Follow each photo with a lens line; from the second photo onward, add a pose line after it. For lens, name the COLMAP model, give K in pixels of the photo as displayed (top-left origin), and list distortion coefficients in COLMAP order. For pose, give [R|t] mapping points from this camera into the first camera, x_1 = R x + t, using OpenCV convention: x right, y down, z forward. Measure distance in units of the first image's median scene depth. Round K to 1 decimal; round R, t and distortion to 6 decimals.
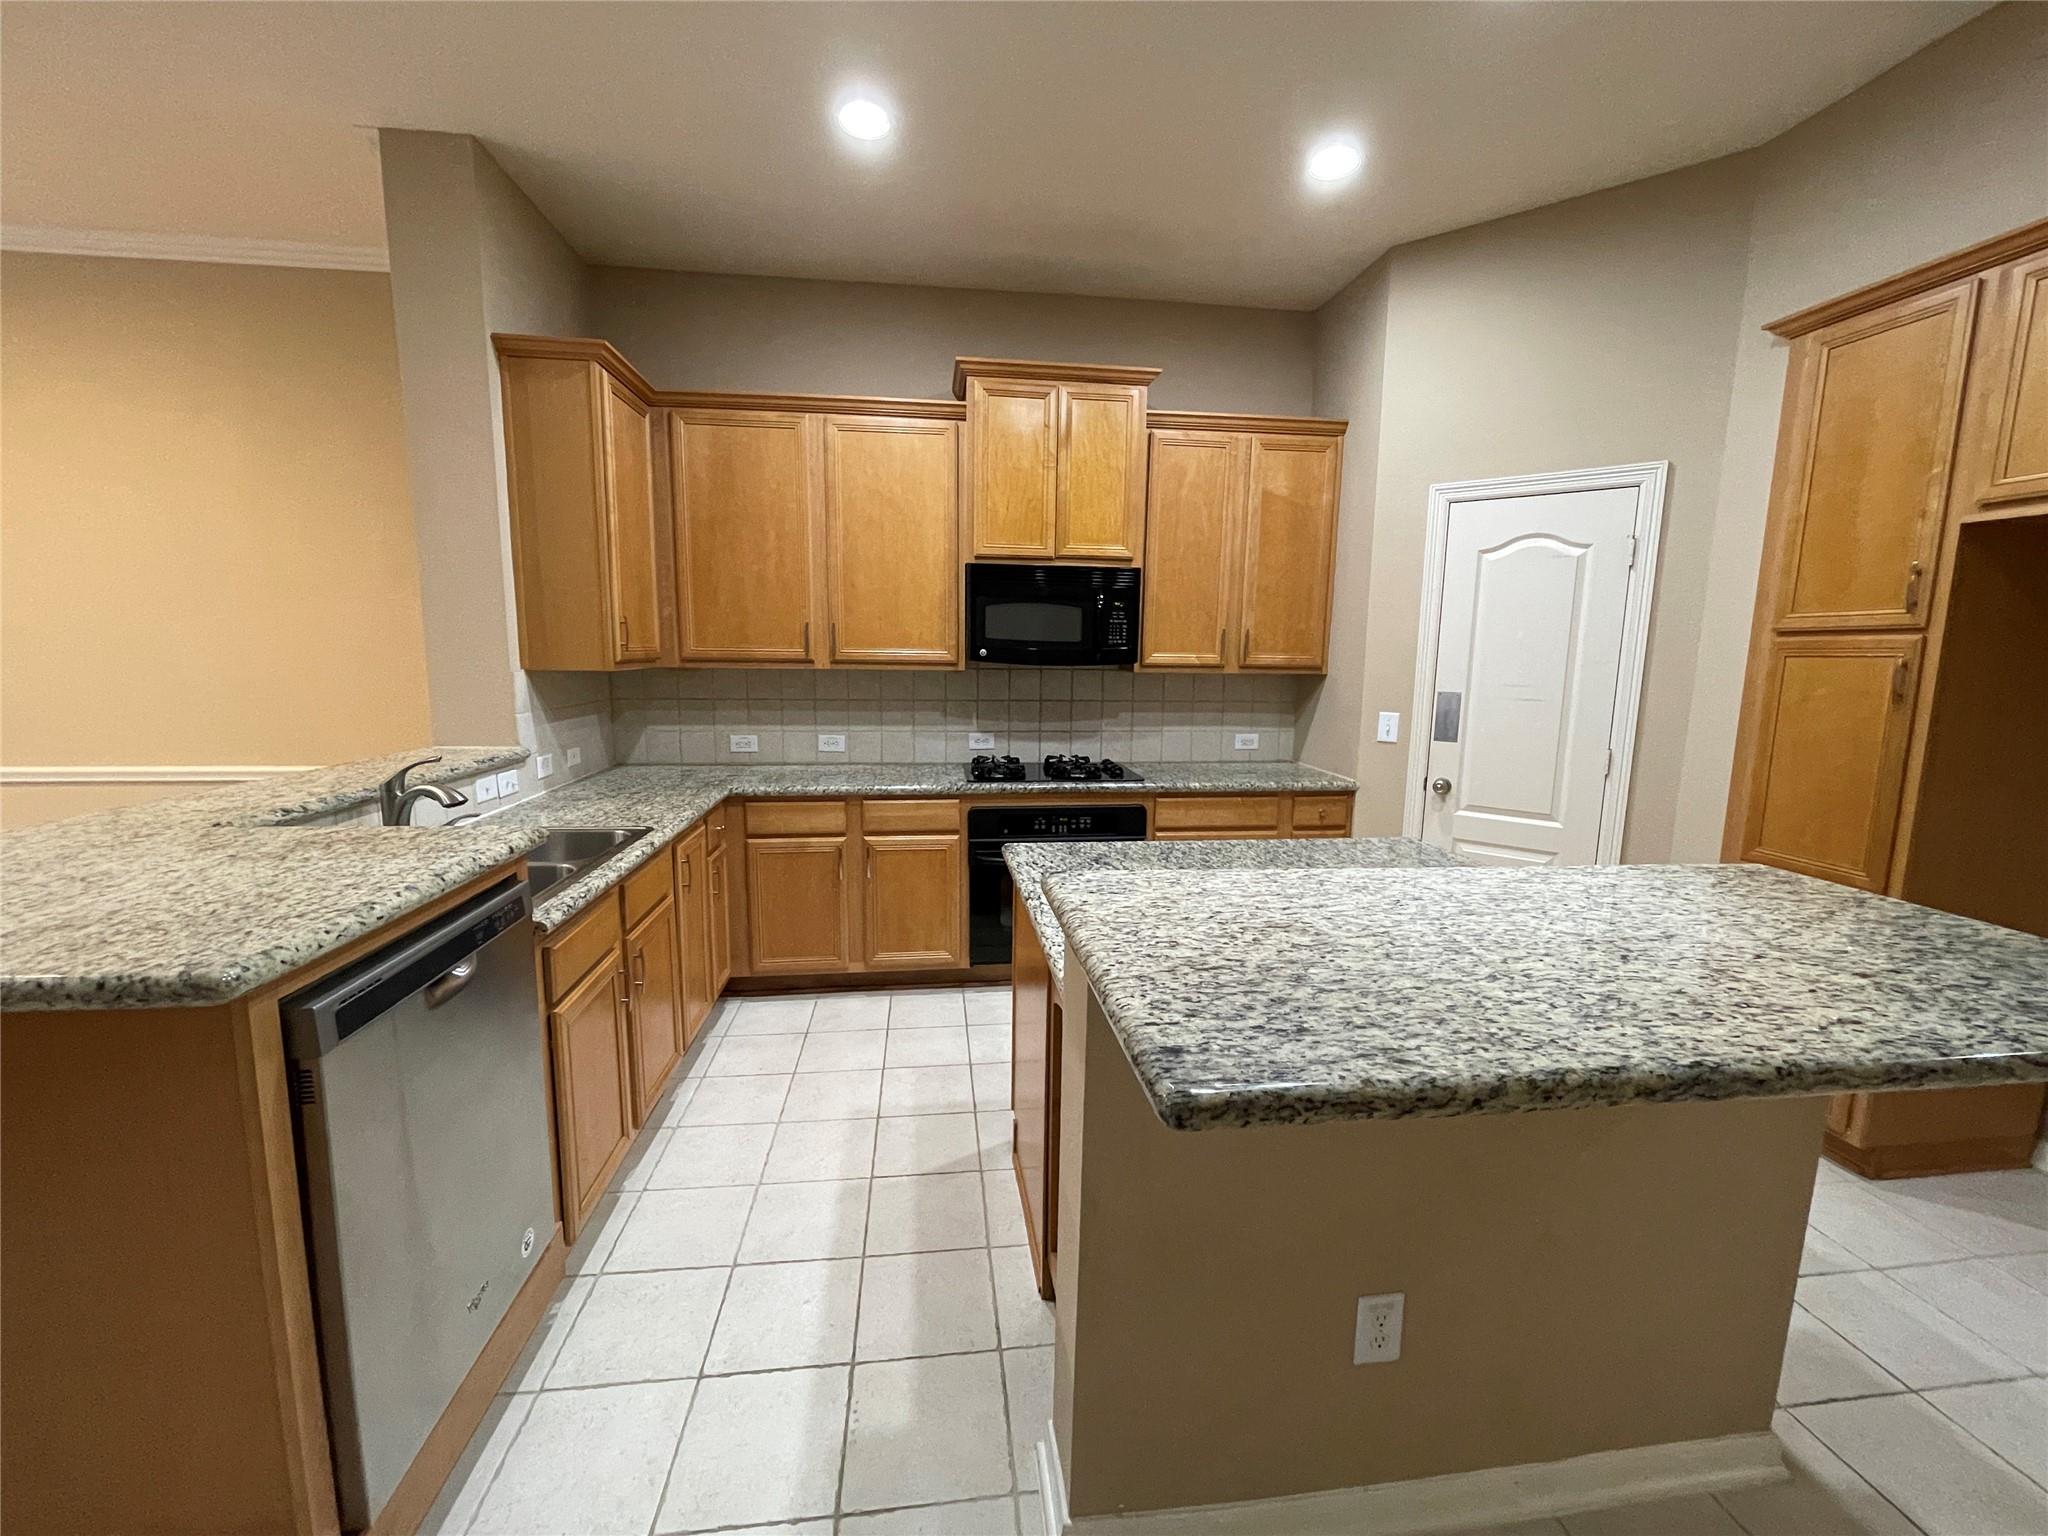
lens RADIAL K [[830.7, 0, 1024.9], [0, 830.7, 772.1], [0, 0, 1]] dist [-0.009225, -0.000383]
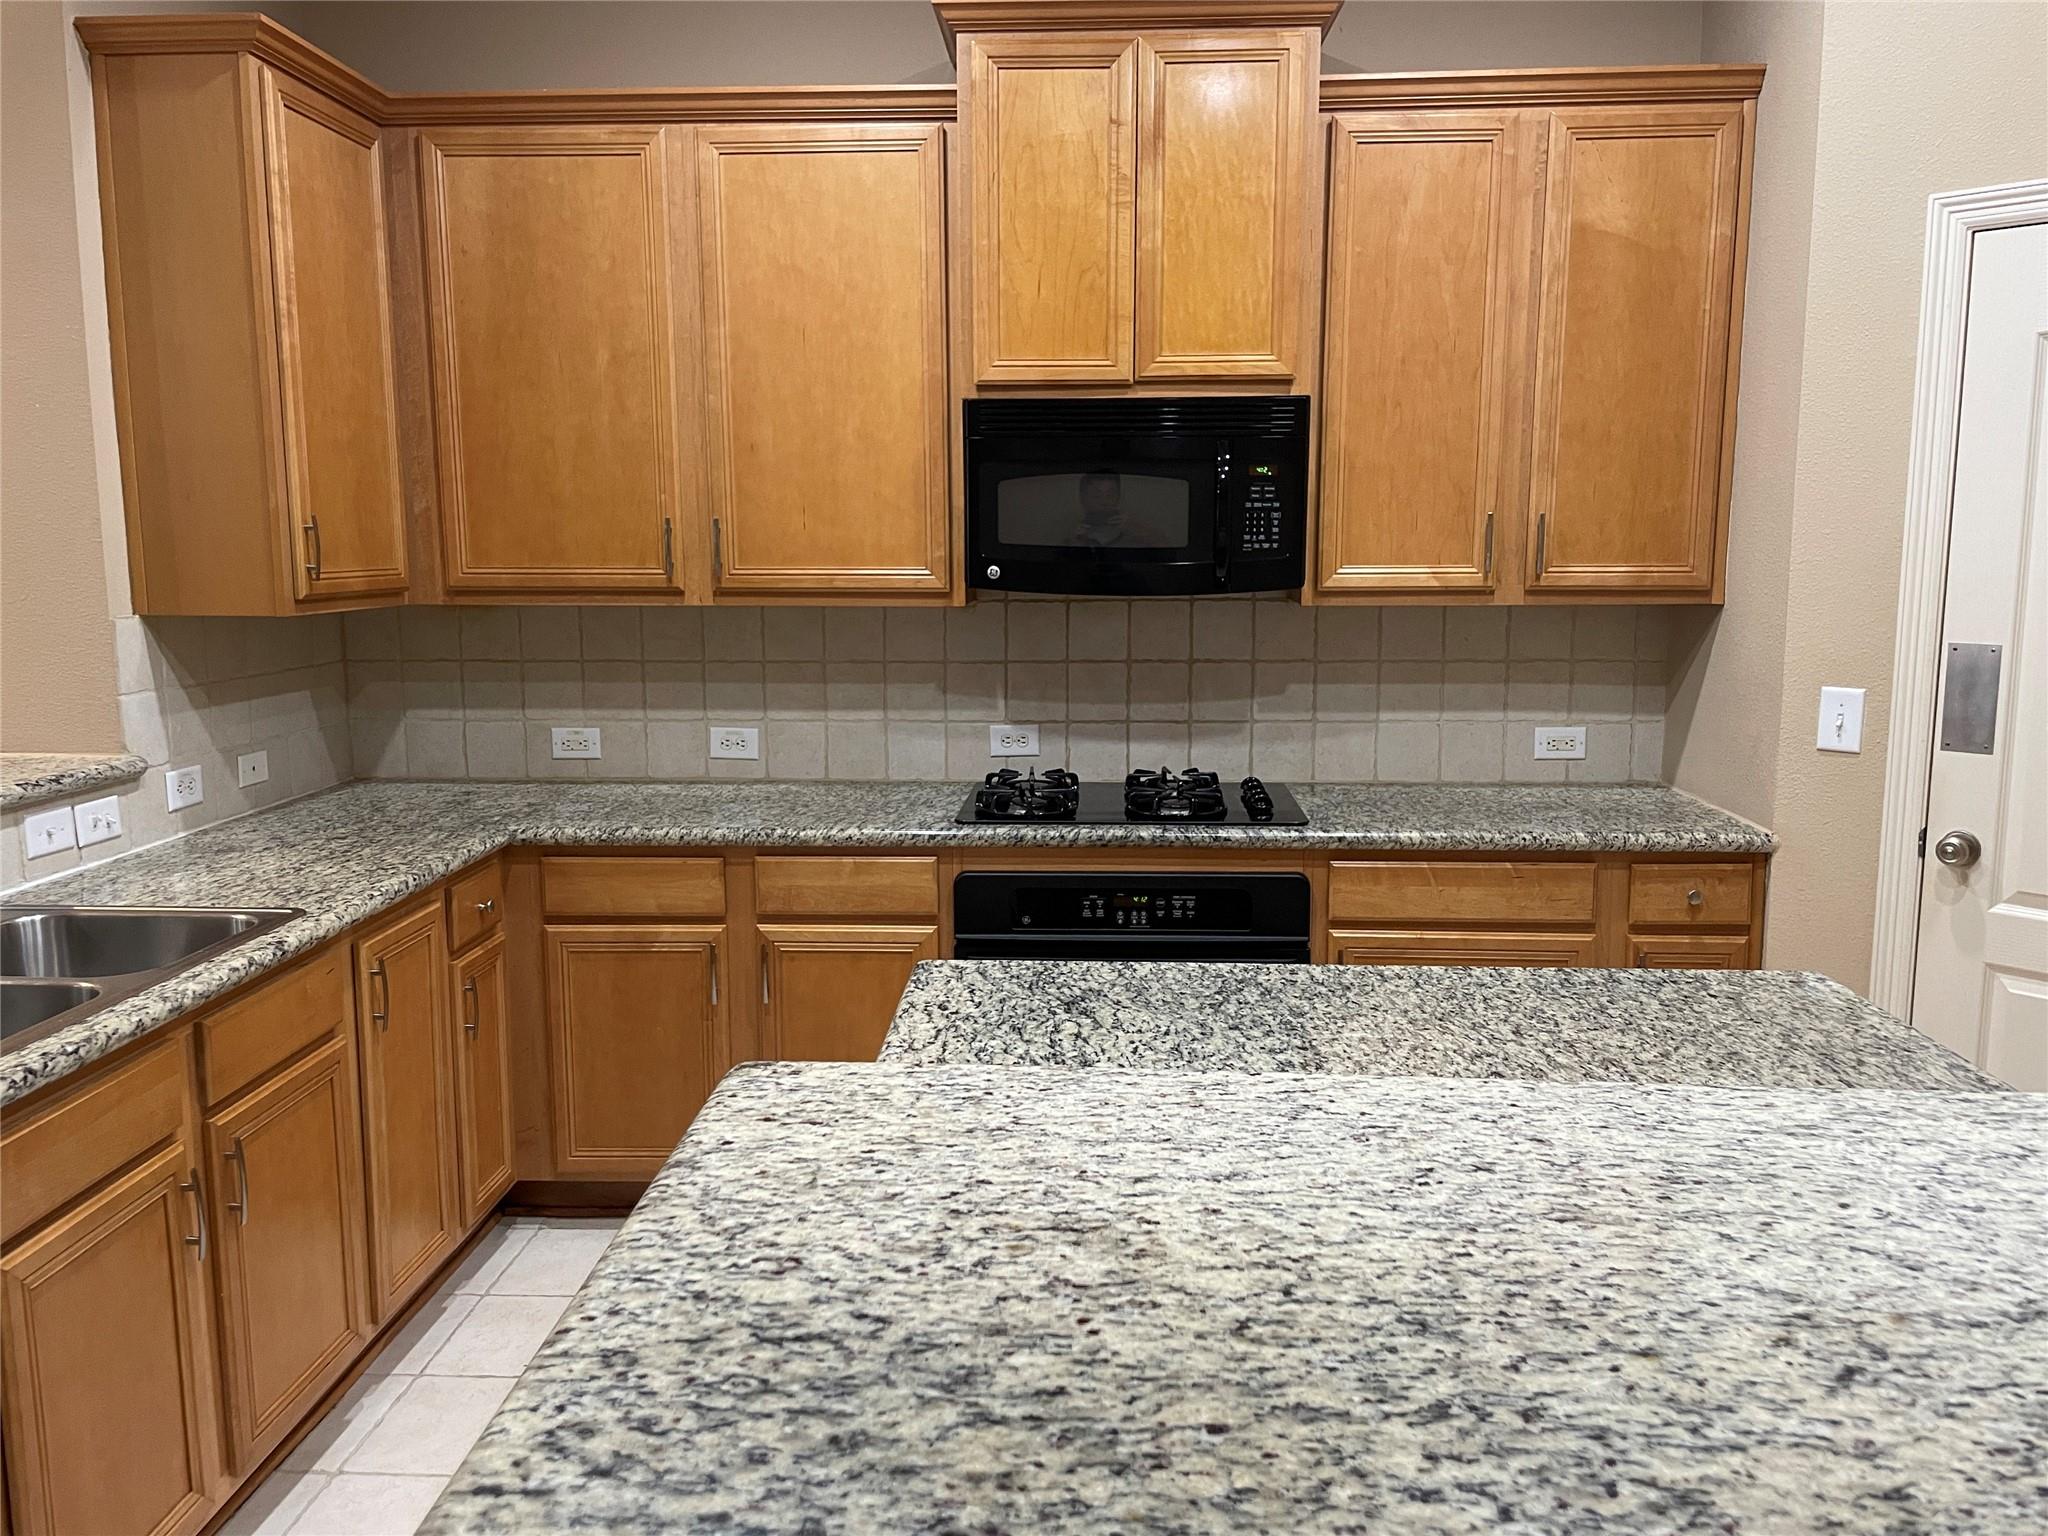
lens RADIAL K [[1557.8, 0, 1027.3], [0, 1557.8, 760.1], [0, 0, 1]] dist [0.060289, -0.074309]
pose [[0.985297, 0.007420, -0.170686, 0.141966], [-0.008769, 0.999936, -0.007150, -0.020903], [0.170622, 0.008542, 0.985299, 0.051691]]
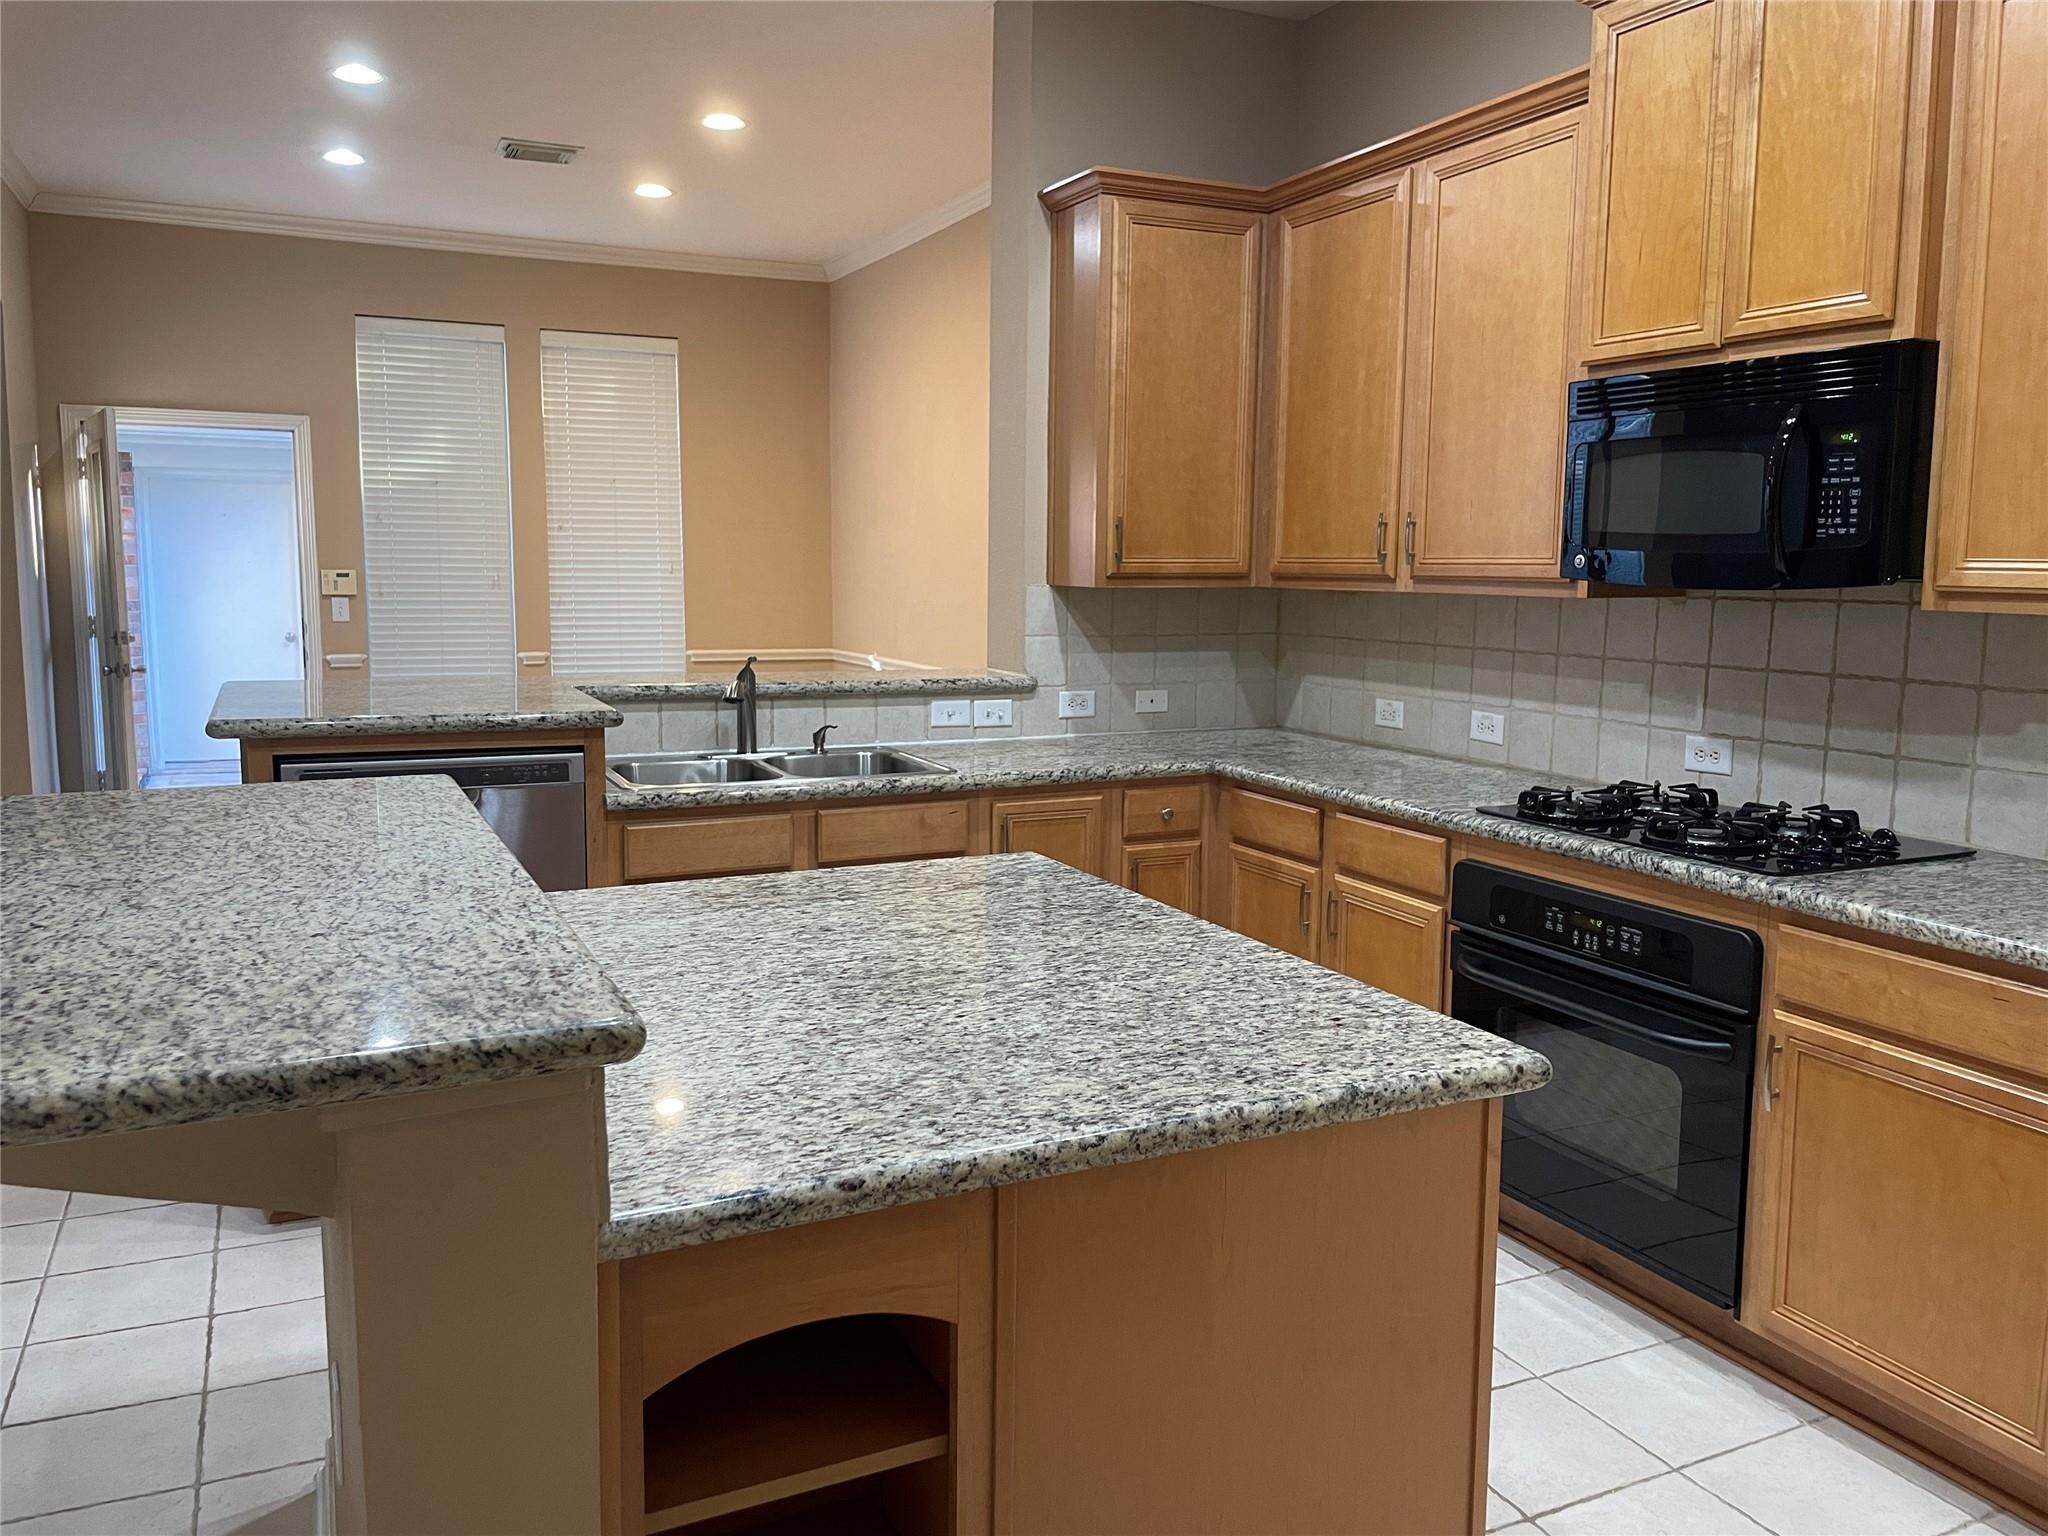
lens RADIAL K [[1557.8, 0, 987.9], [0, 1557.8, 734.8], [0, 0, 1]] dist [0.060289, -0.074309]
pose [[0.297142, 0.096703, -0.949924, 0.765041], [-0.145961, 0.987766, 0.054898, -0.043990], [0.943611, 0.122340, 0.307622, 0.412733]]
